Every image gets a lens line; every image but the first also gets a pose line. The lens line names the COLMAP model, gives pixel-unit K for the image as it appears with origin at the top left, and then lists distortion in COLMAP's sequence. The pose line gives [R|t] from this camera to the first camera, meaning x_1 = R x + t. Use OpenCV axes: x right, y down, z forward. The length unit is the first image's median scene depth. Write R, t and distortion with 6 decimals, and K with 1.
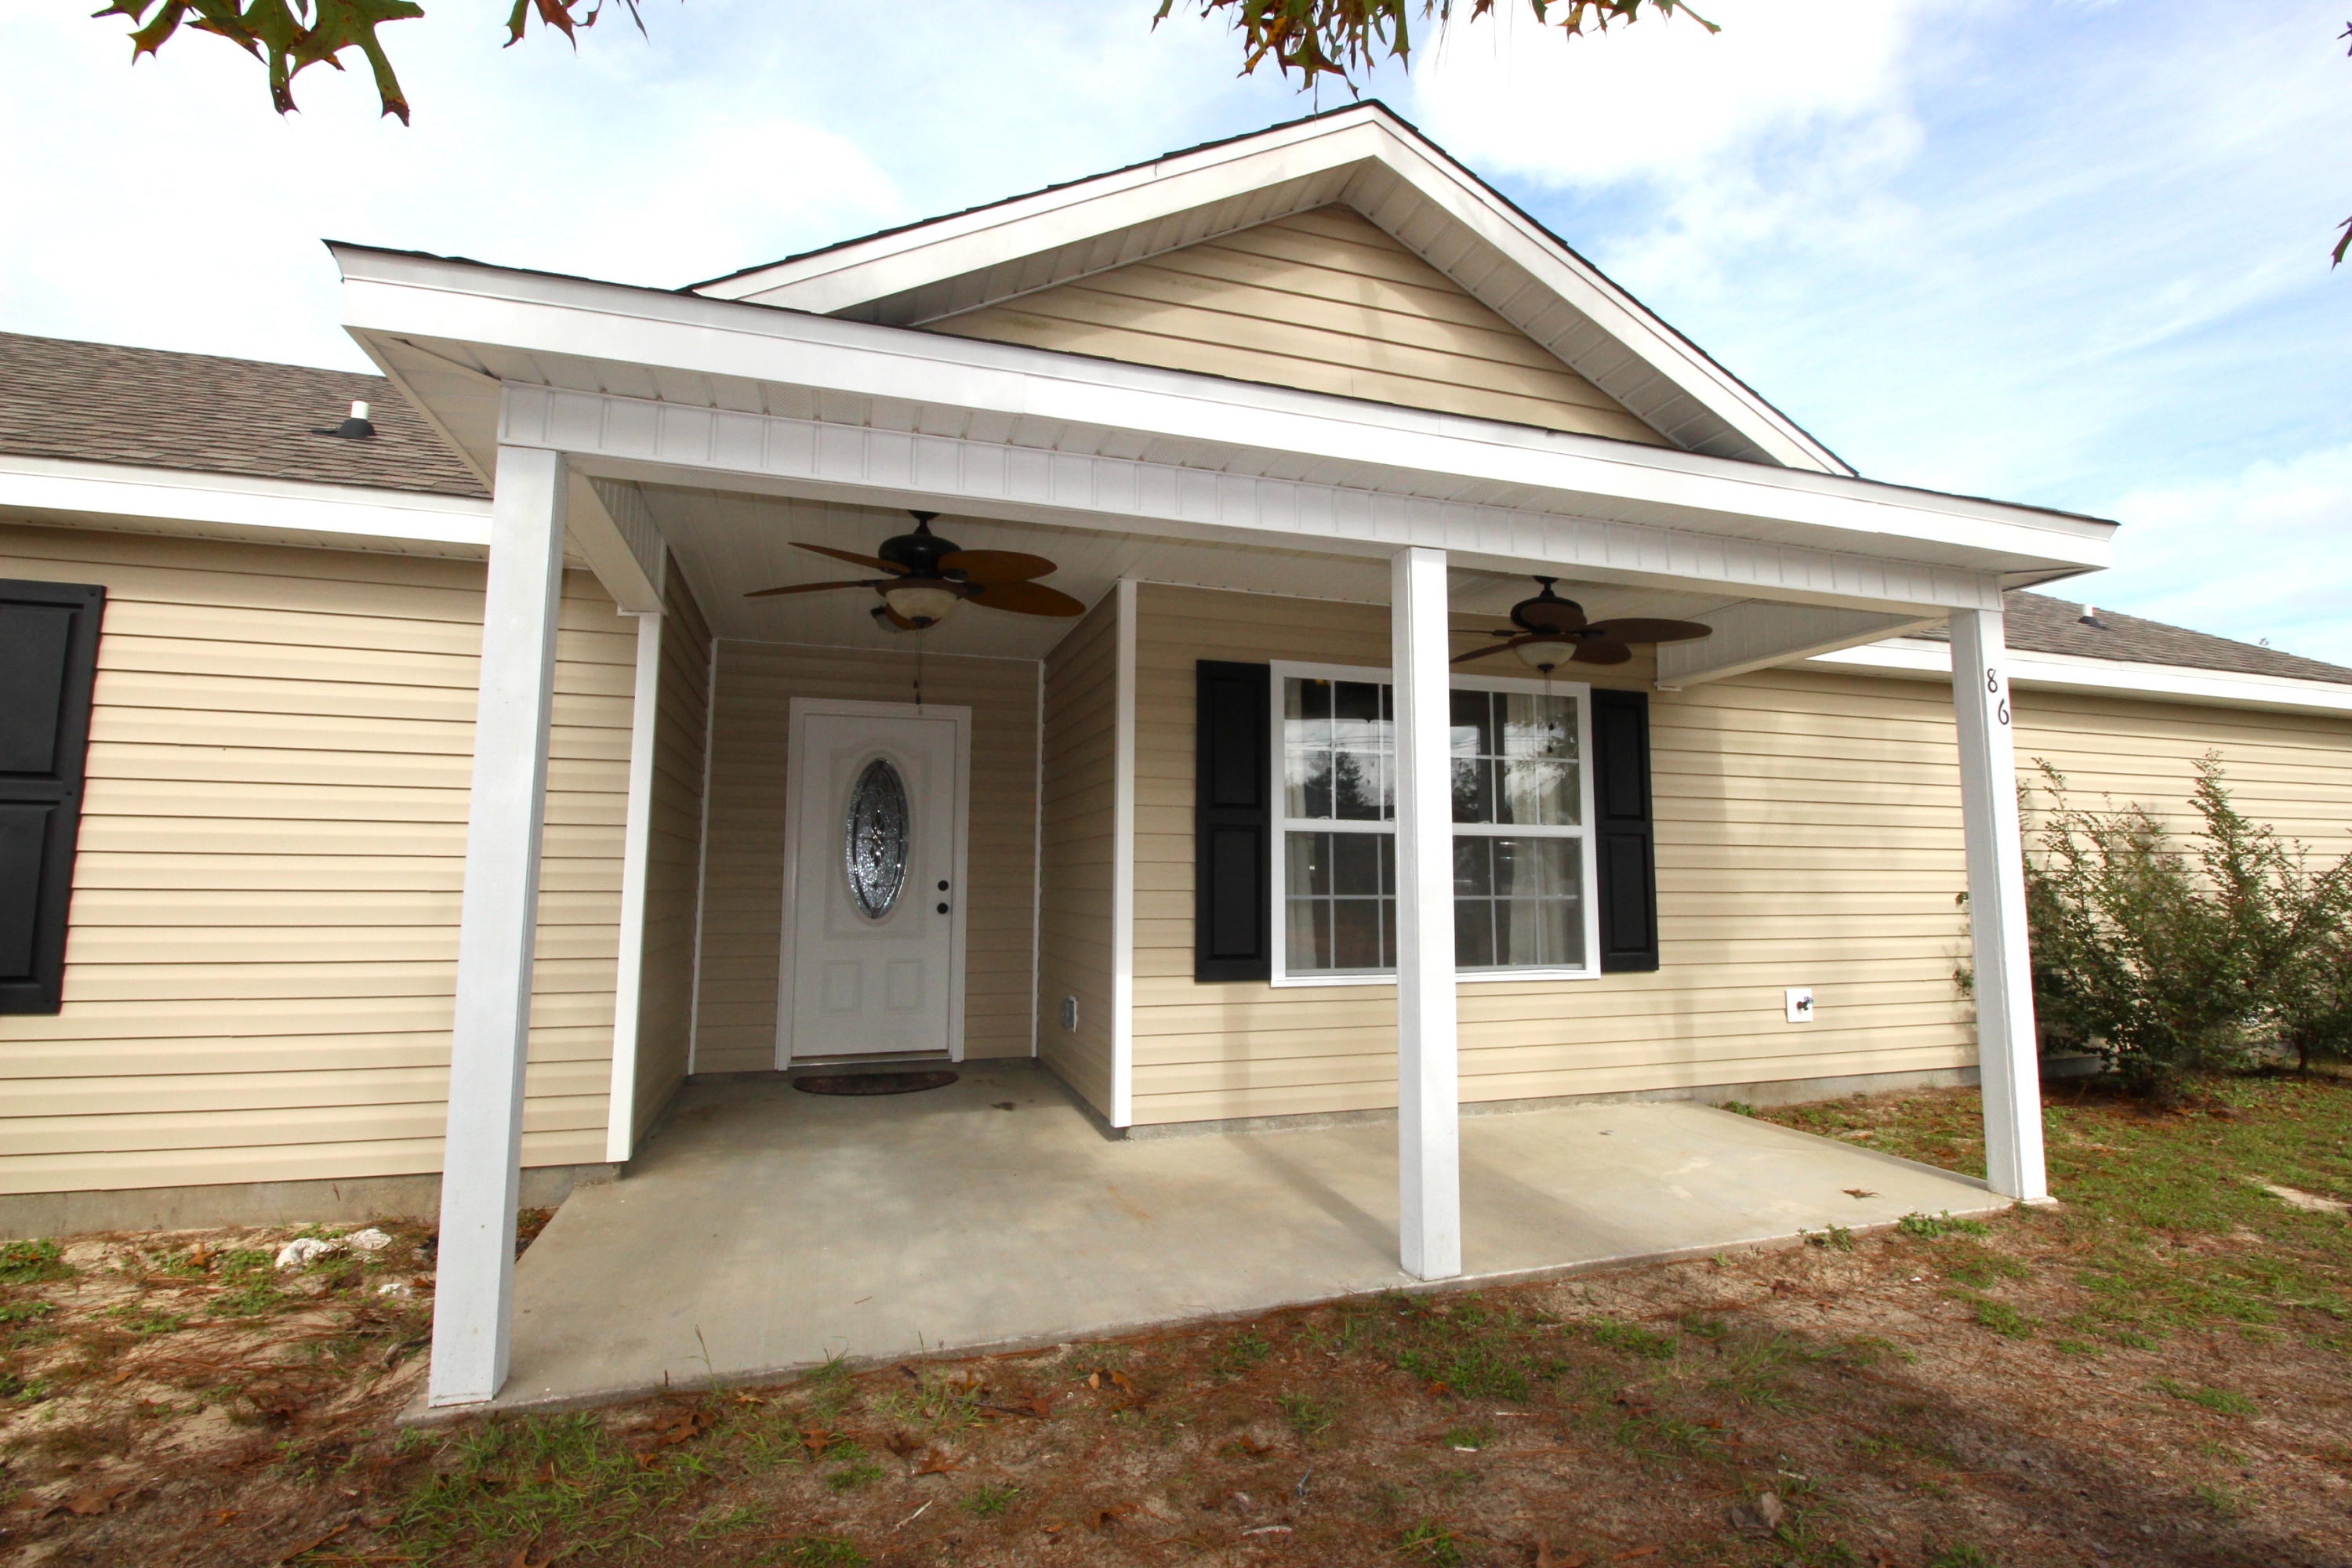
lens RADIAL K [[1086.1, 0, 1189.9], [0, 1086.1, 759.8], [0, 0, 1]] dist [0.003250, -0.014984]
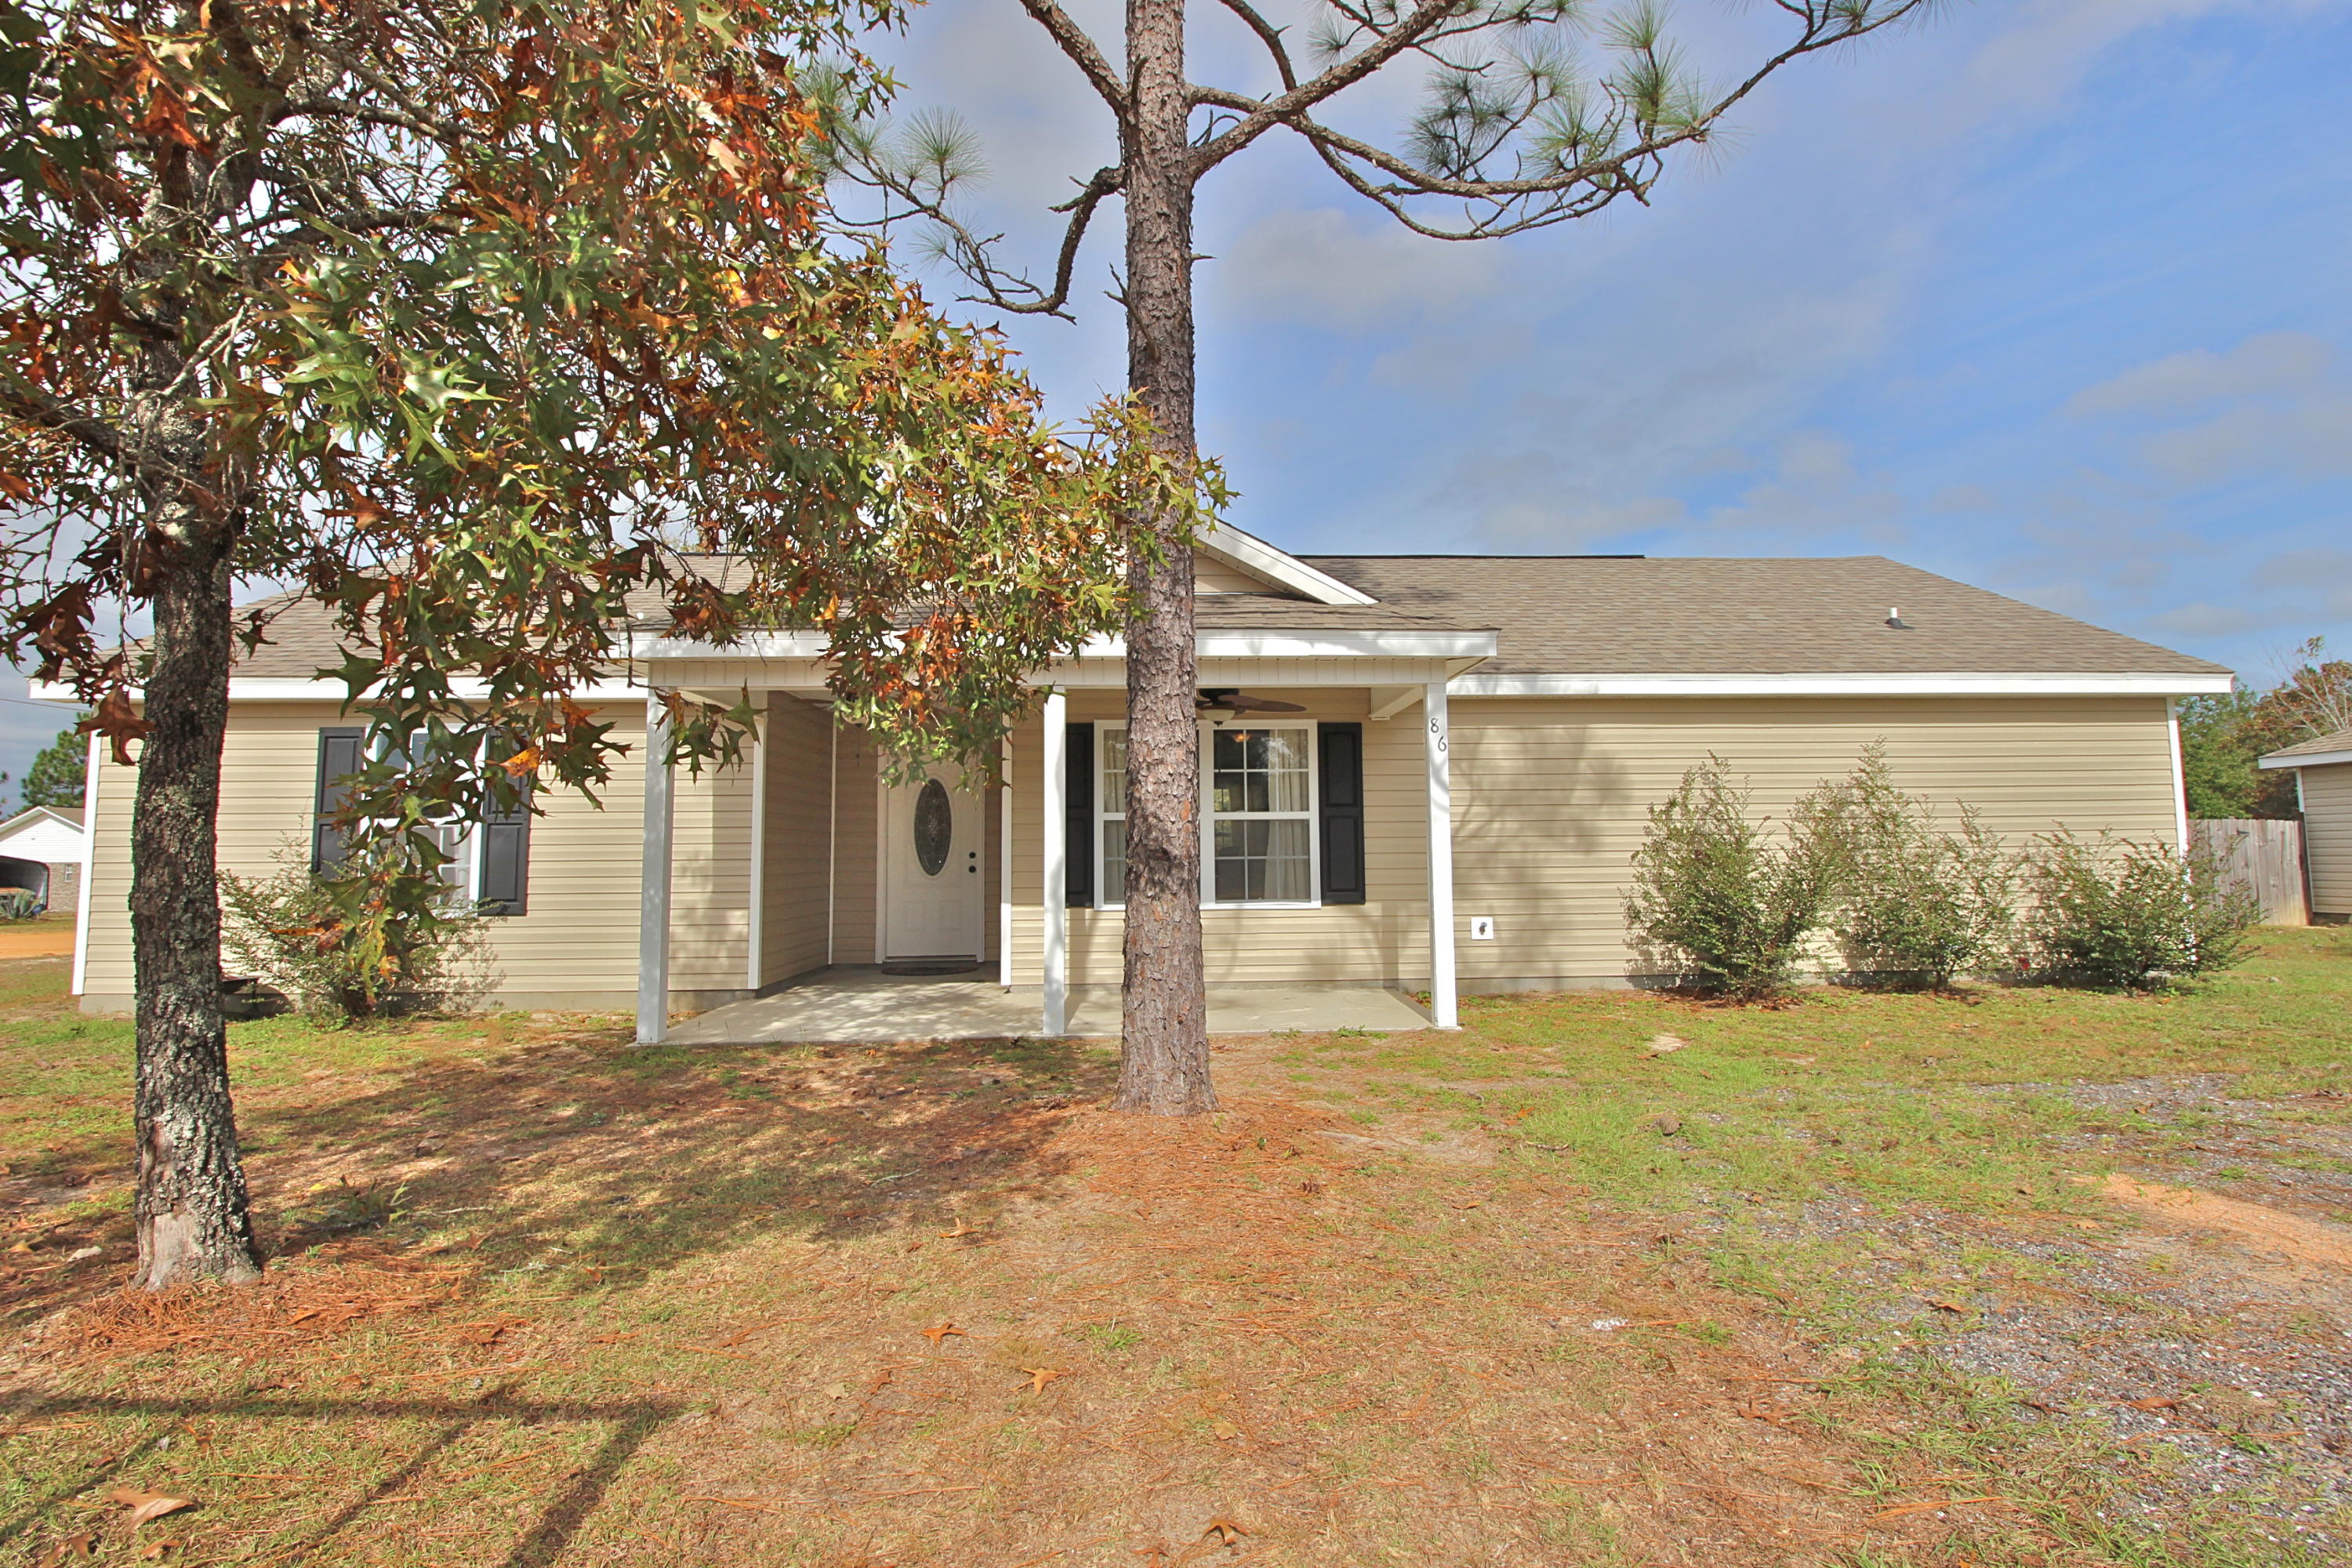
lens RADIAL K [[1086.1, 0, 1189.9], [0, 1086.1, 759.8], [0, 0, 1]] dist [0.003250, -0.014984]
pose [[0.961375, -0.037103, -0.272729, 0.624119], [0.044022, 0.998844, 0.019292, -0.051413], [0.271698, -0.030553, 0.961897, -0.549484]]
